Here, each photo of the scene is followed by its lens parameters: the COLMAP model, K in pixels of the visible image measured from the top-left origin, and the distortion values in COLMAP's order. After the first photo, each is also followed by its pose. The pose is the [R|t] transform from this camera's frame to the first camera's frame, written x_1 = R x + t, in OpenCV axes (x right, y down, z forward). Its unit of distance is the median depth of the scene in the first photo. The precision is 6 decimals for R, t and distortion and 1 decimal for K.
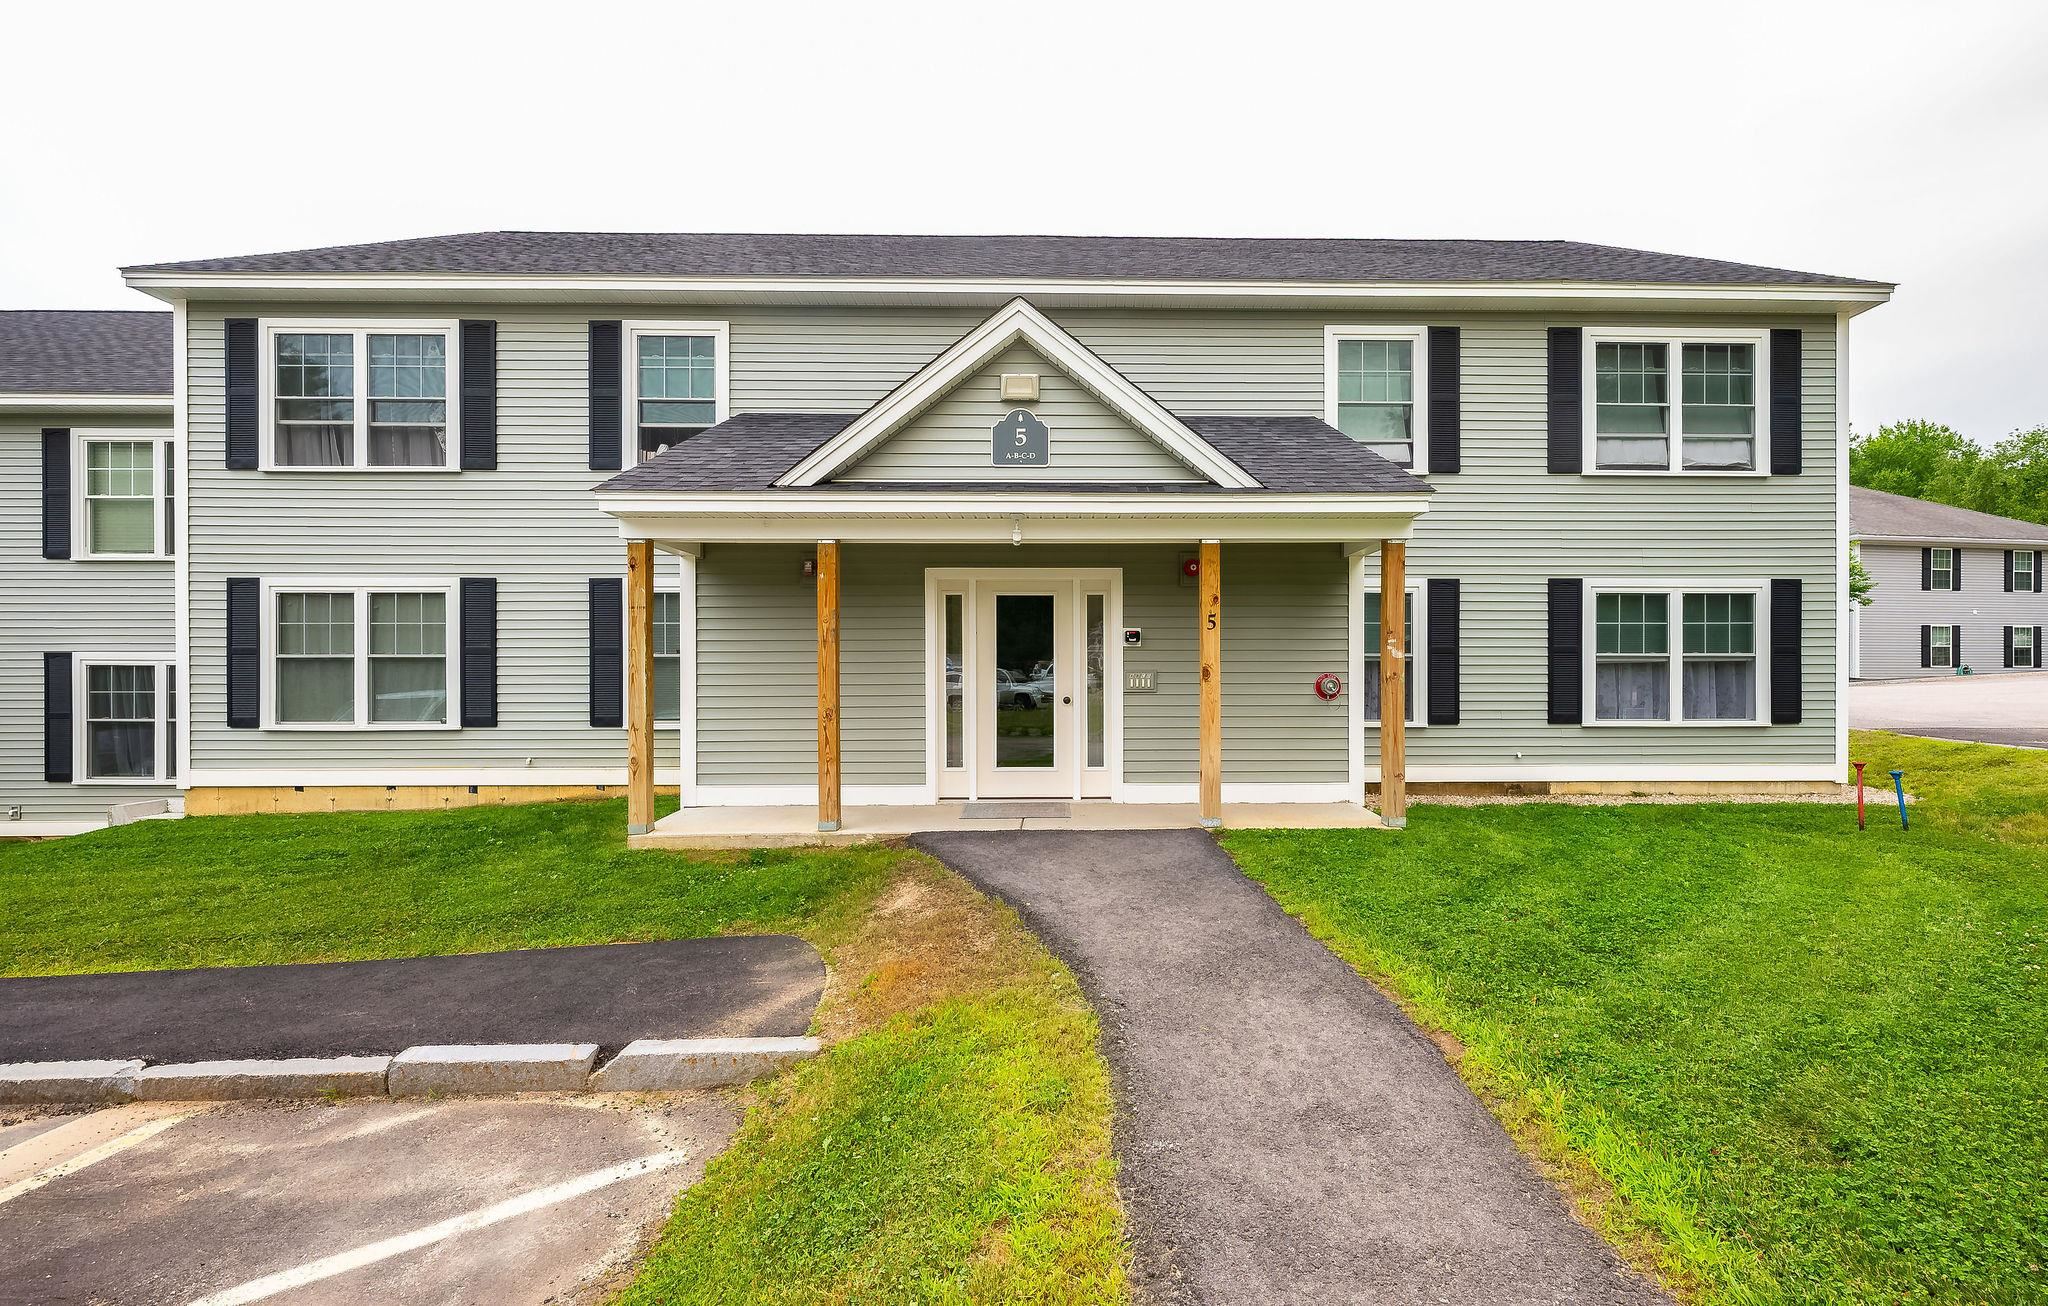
lens RADIAL K [[873.5, 0, 993.1], [0, 873.5, 687.7], [0, 0, 1]] dist [0.000477, -0.000785]
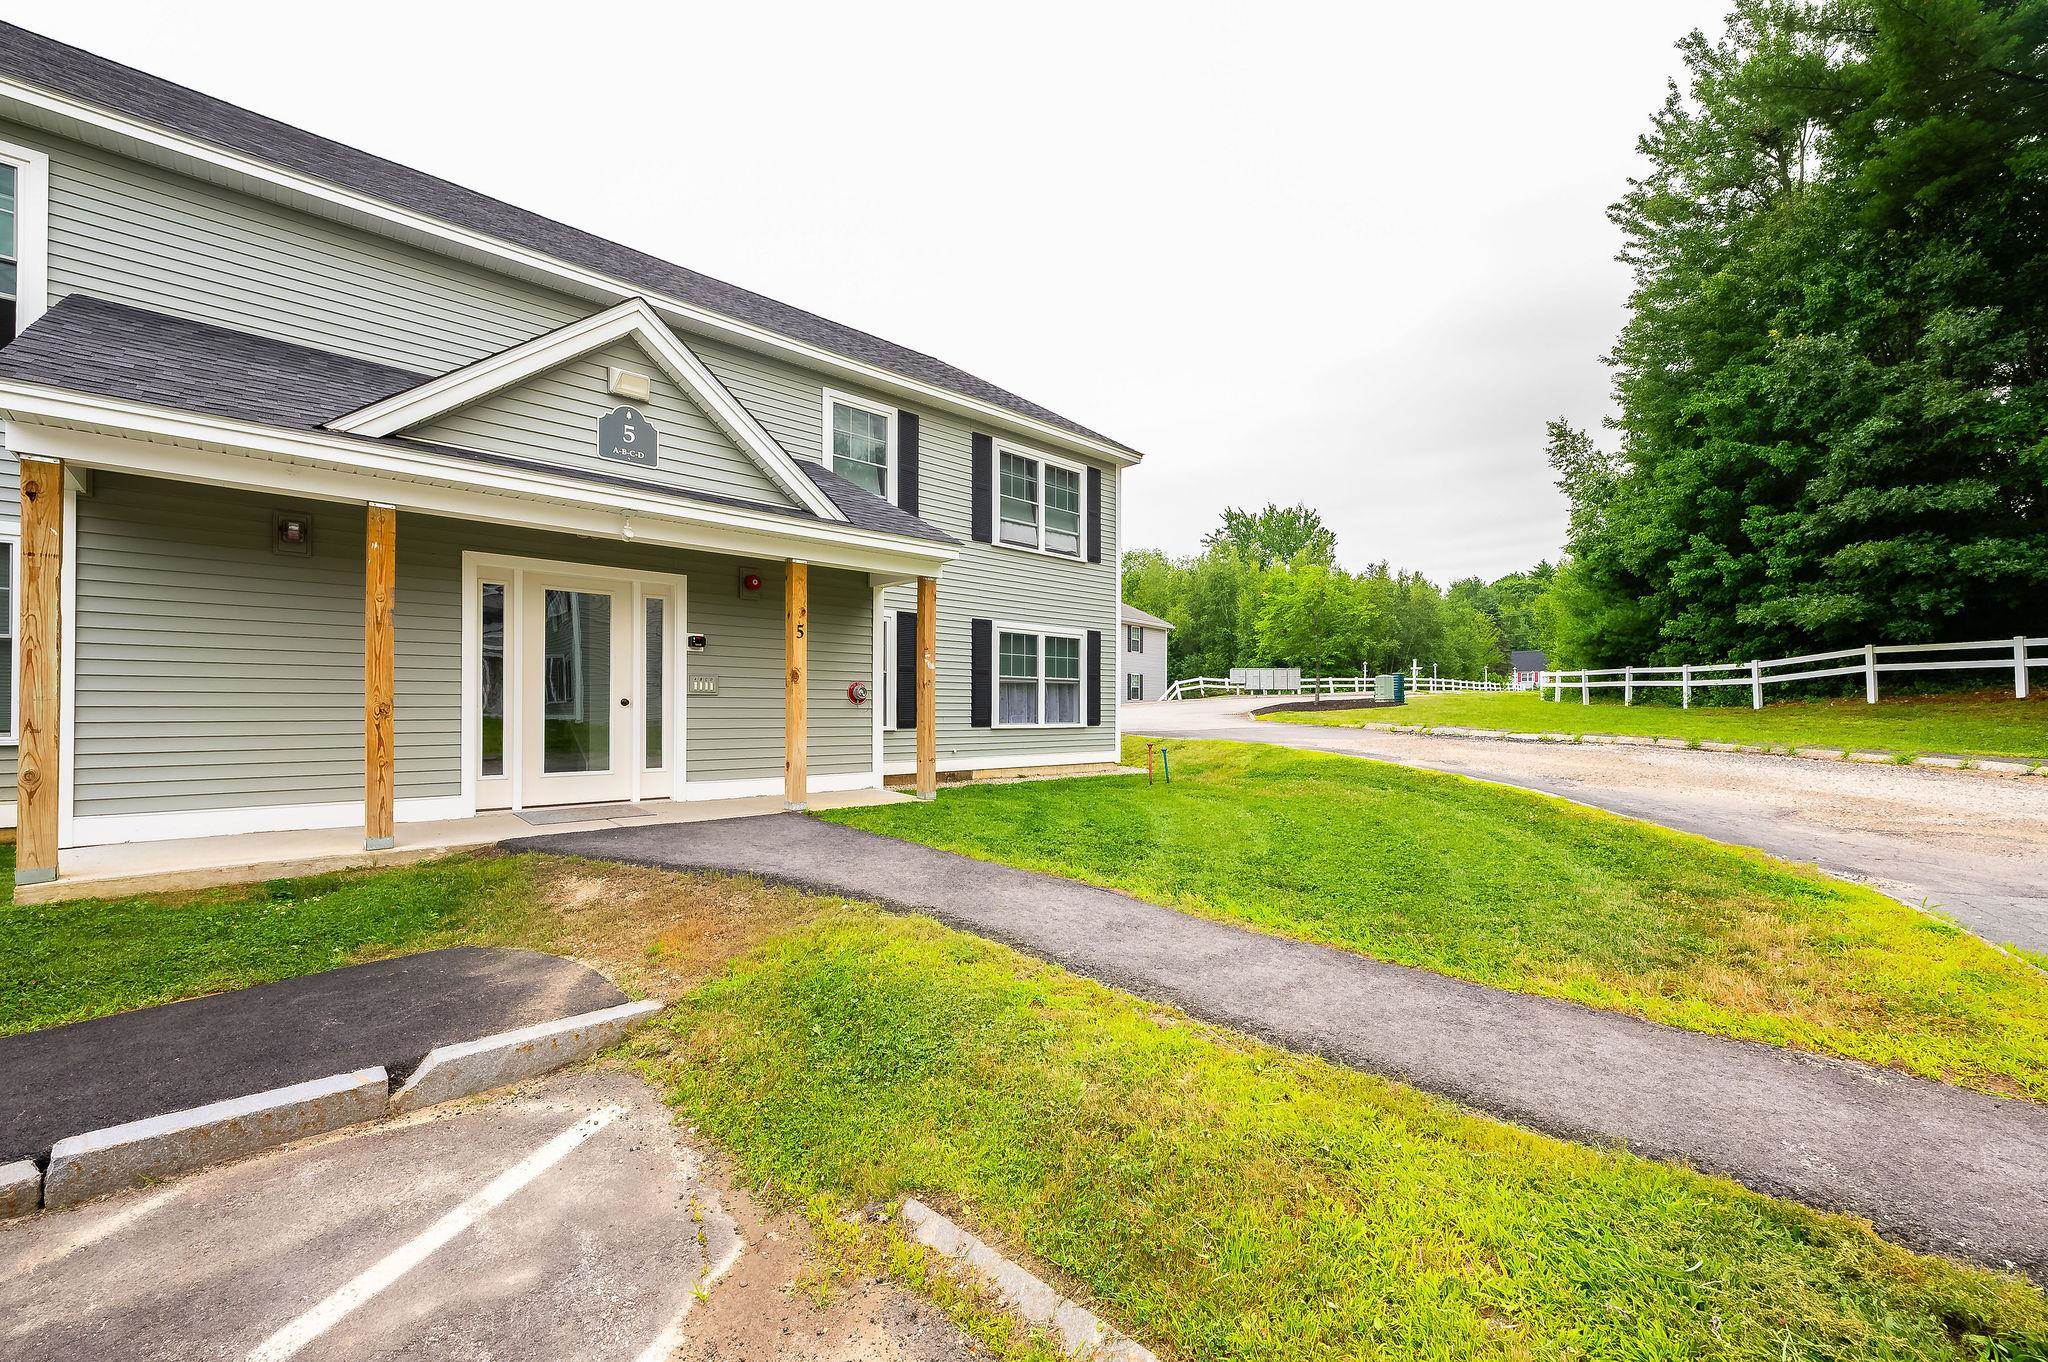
lens RADIAL K [[827.9, 0, 1044.3], [0, 827.9, 697.0], [0, 0, 1]] dist [0.001109, 0.000288]
pose [[0.739865, 0.012851, 0.672633, -0.213614], [-0.003295, 0.999875, -0.015479, 0.023365], [-0.672748, 0.009236, 0.739814, -0.017250]]
